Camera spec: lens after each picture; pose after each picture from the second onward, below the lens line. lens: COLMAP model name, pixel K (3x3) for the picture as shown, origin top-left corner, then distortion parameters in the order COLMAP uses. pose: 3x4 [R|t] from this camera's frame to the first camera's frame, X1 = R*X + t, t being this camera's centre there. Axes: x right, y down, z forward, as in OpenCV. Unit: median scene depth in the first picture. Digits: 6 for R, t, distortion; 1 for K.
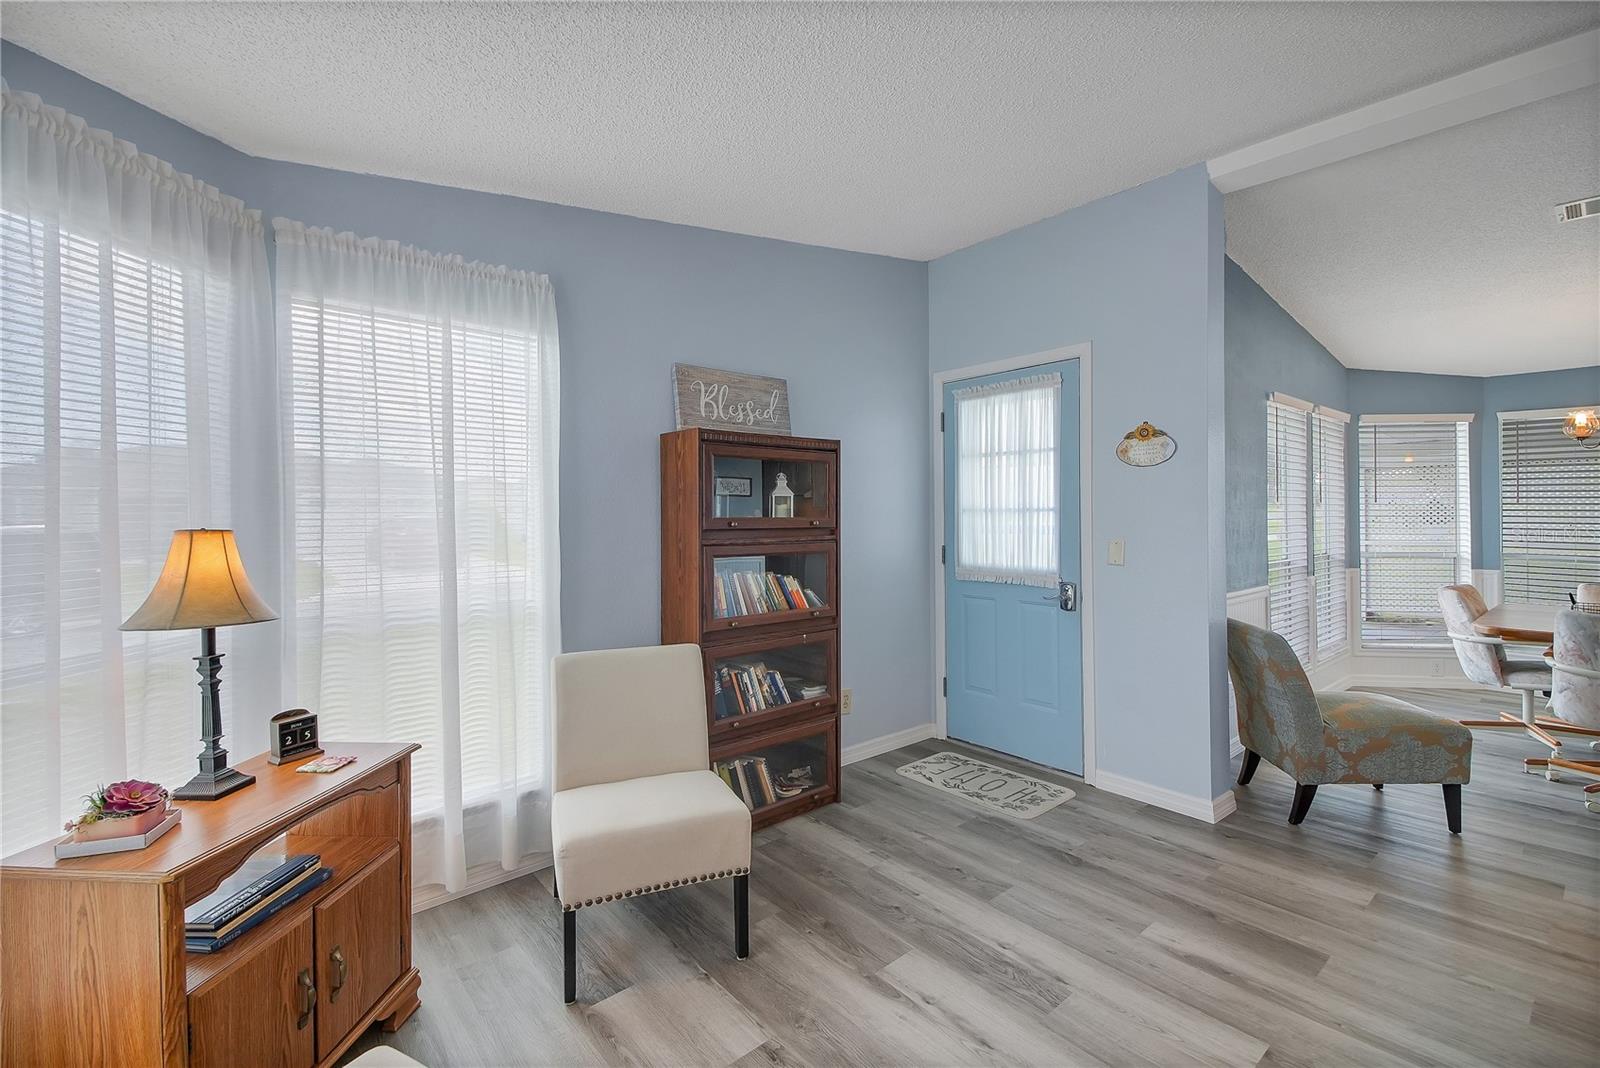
lens RADIAL K [[693.9, 0, 786.5], [0, 693.9, 517.2], [0, 0, 1]] dist [0.039409, -0.016589]
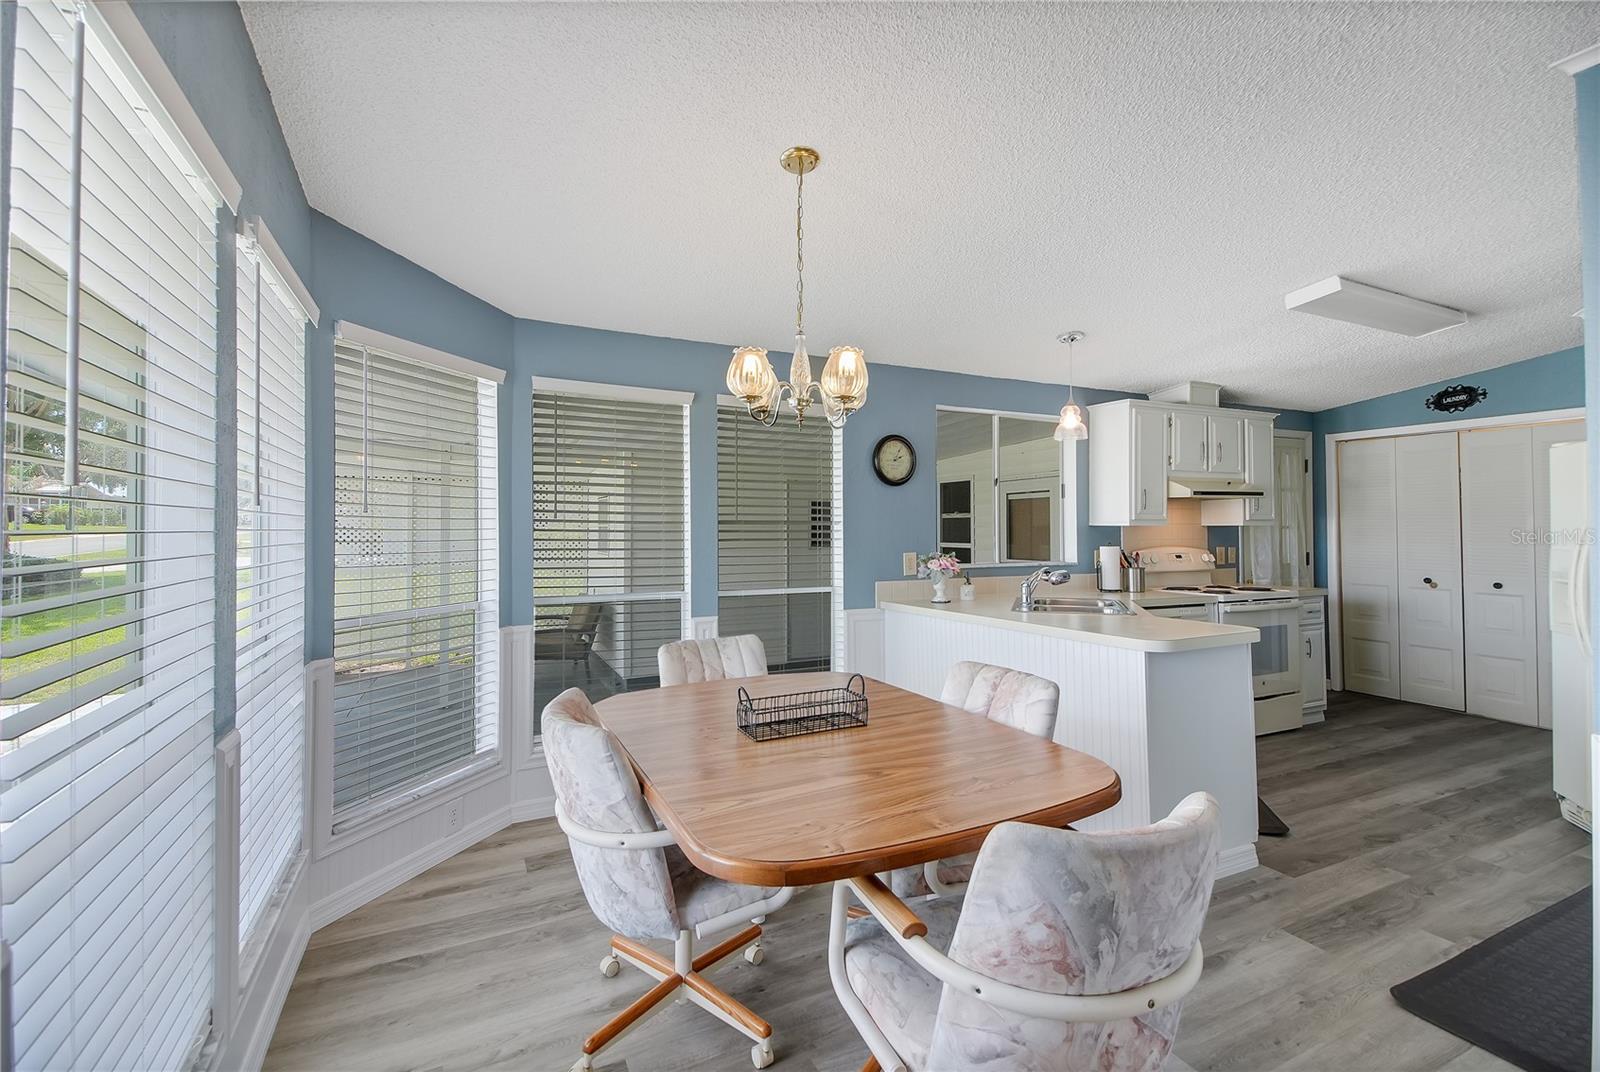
lens RADIAL K [[710.8, 0, 798.9], [0, 710.8, 511.5], [0, 0, 1]] dist [0.045872, -0.017769]
pose [[0.233906, 0.027162, 0.971880, 0.753915], [0.001488, 0.999599, -0.028295, -0.013902], [-0.972258, 0.008064, 0.233771, 1.055899]]
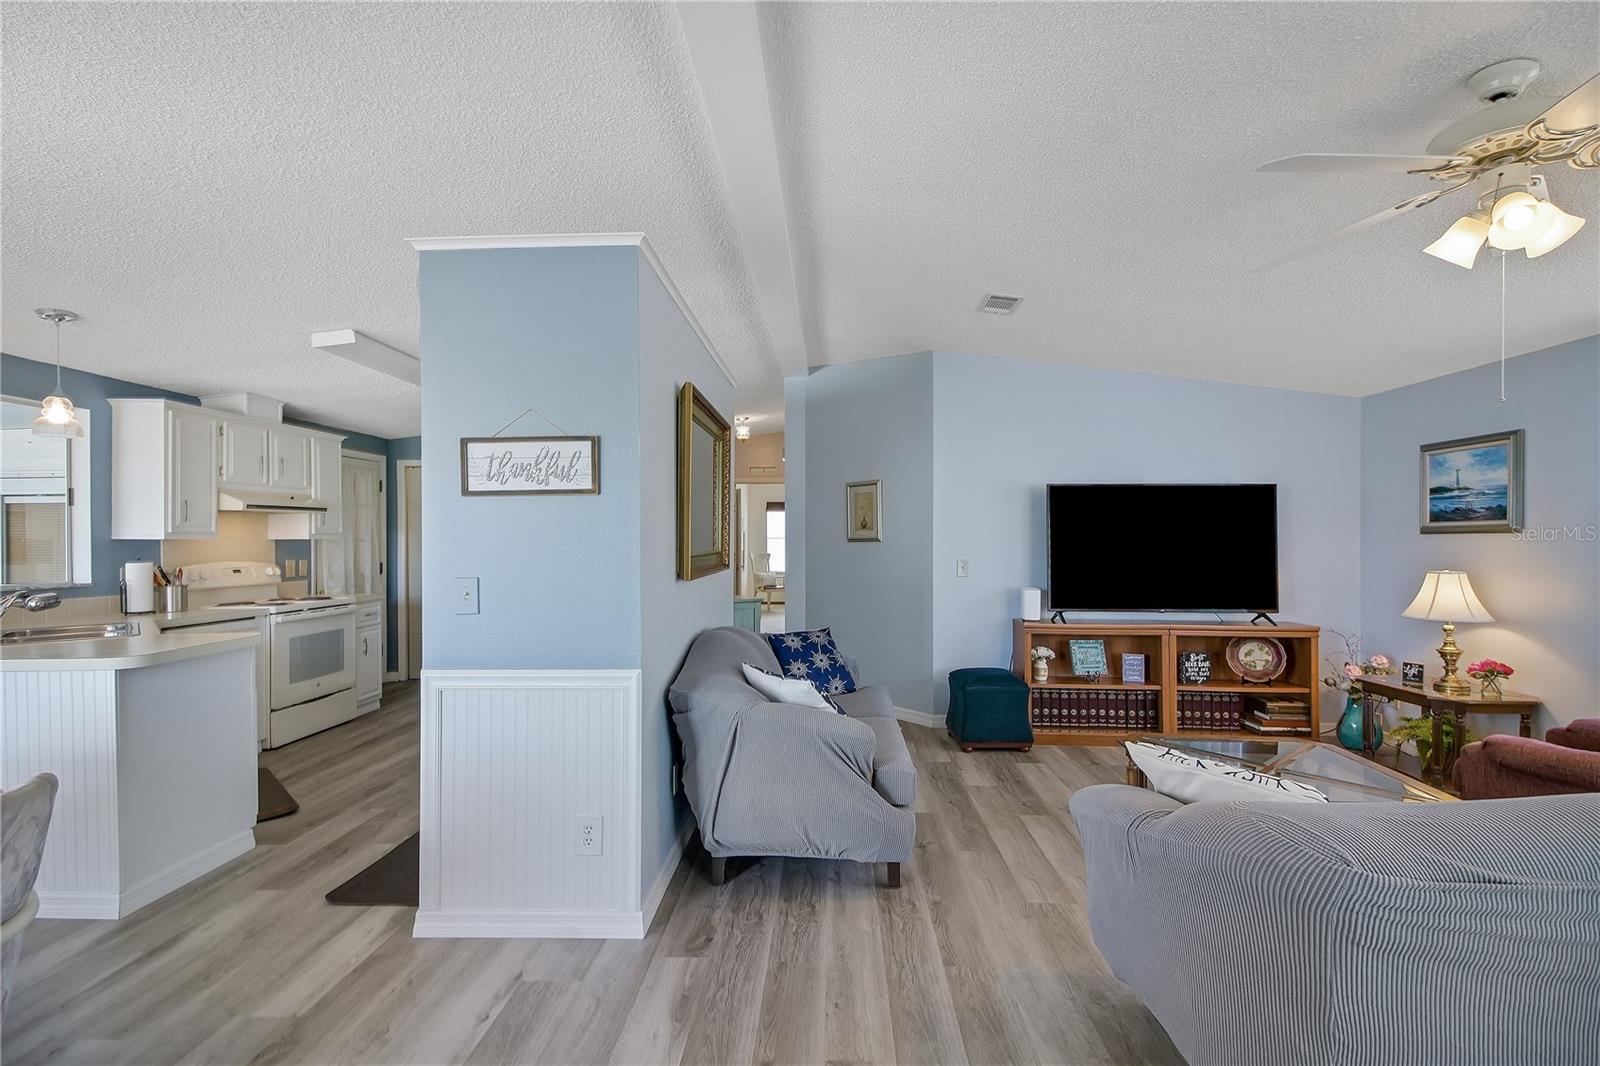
lens RADIAL K [[710.8, 0, 803.3], [0, 710.8, 541.2], [0, 0, 1]] dist [0.045872, -0.017769]
pose [[-0.742108, 0.005919, 0.670254, 0.535289], [0.009097, 0.999958, 0.001241, -0.012906], [-0.670218, 0.007018, -0.742131, 0.946235]]
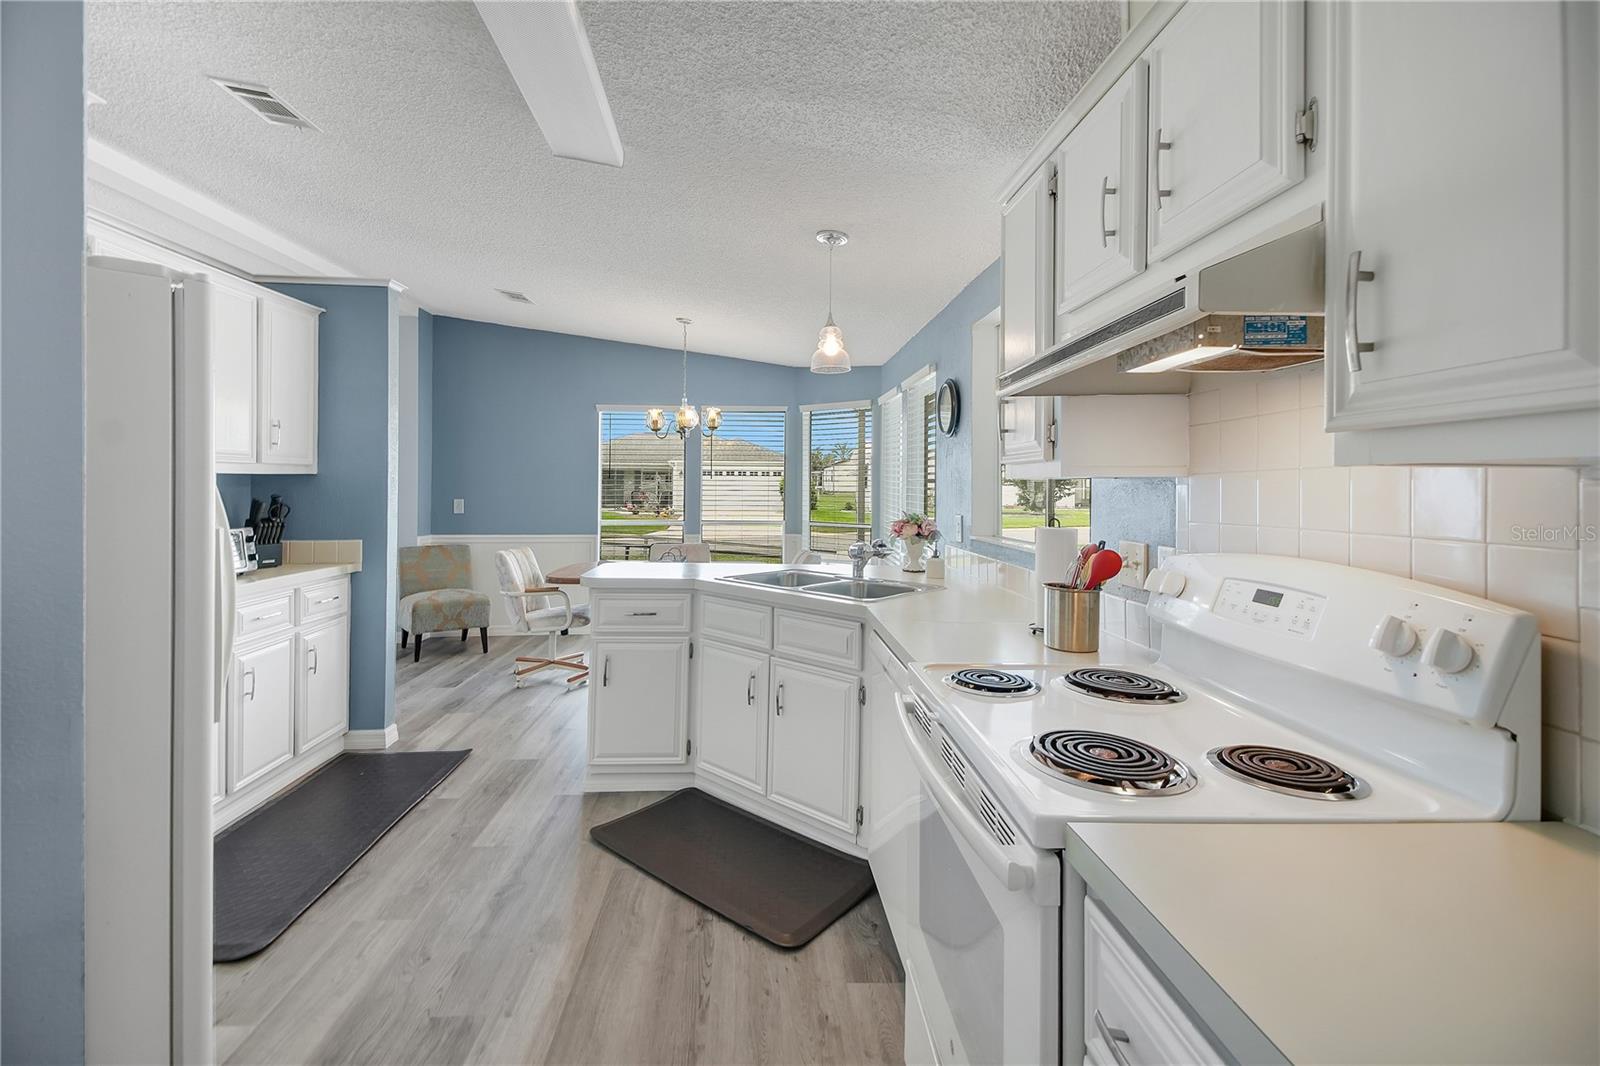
lens RADIAL K [[710.8, 0, 790.5], [0, 710.8, 494.1], [0, 0, 1]] dist [0.045872, -0.017769]
pose [[0.797743, 0.015348, -0.602802, 2.649242], [-0.010315, 0.999877, 0.011807, -0.017918], [0.602909, -0.003201, 0.797804, 0.072282]]
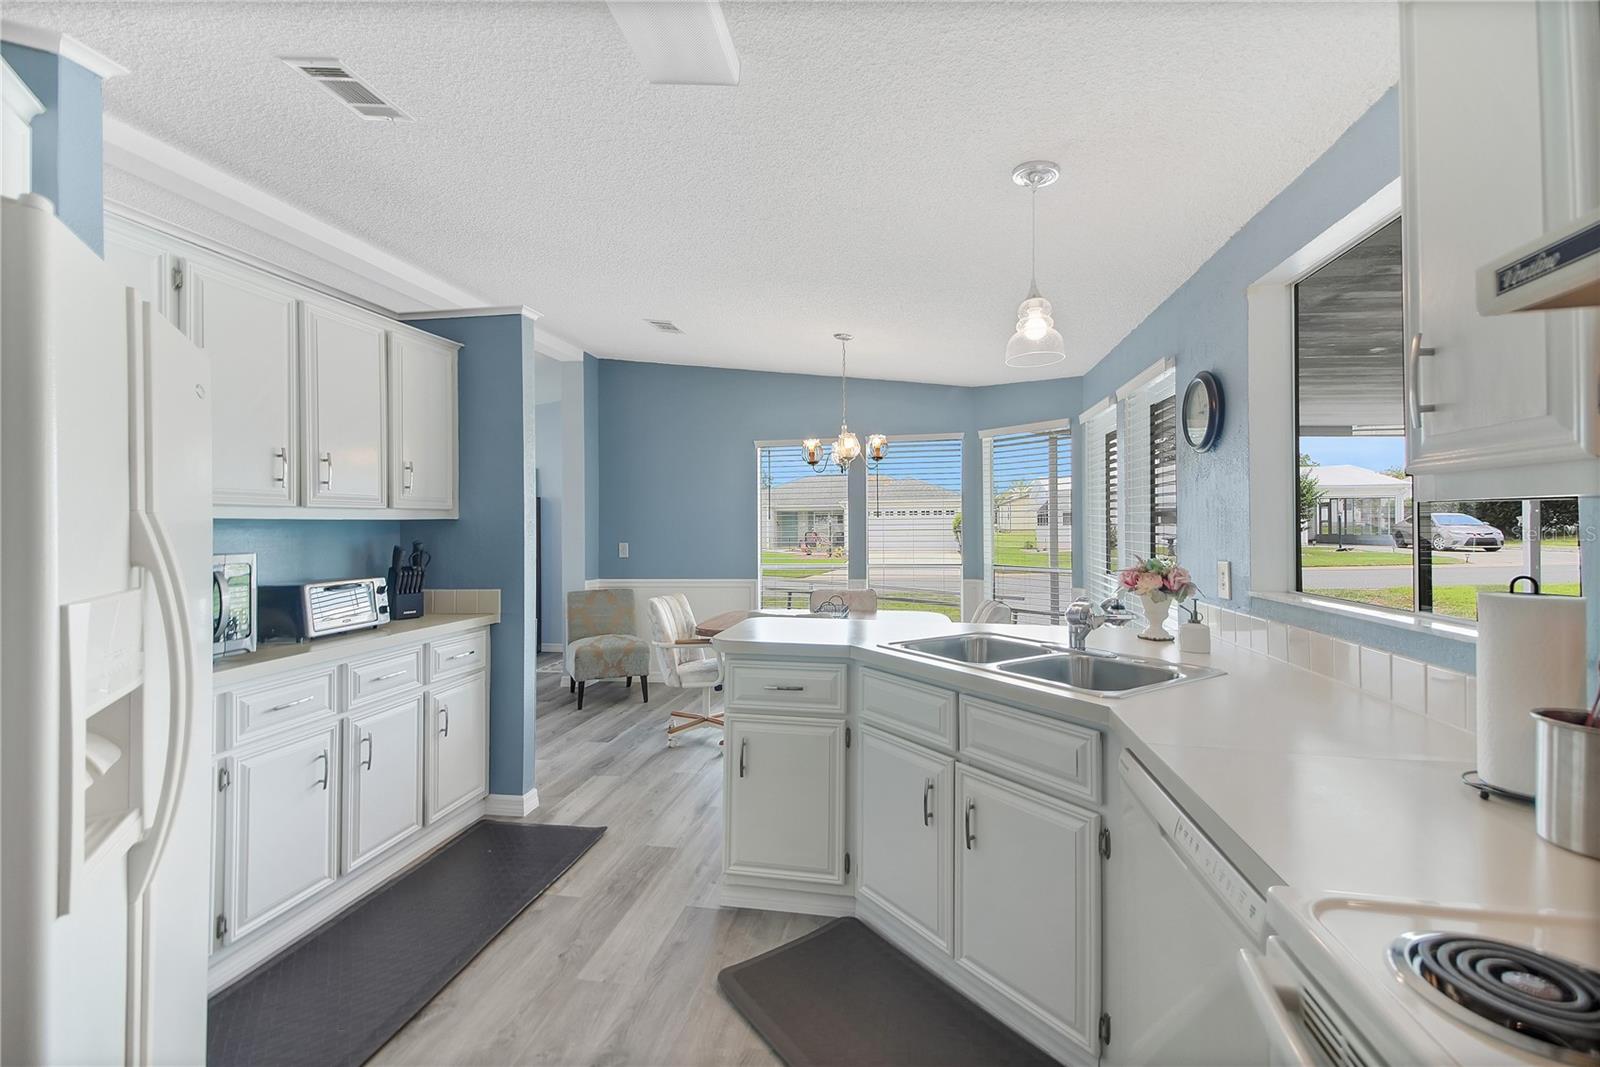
lens RADIAL K [[693.9, 0, 788.1], [0, 693.9, 529.0], [0, 0, 1]] dist [0.039409, -0.016589]
pose [[0.626423, 0.000984, -0.779483, 2.483935], [0.004988, 0.999974, 0.005271, -0.016415], [0.779467, -0.007190, 0.626402, 0.266415]]
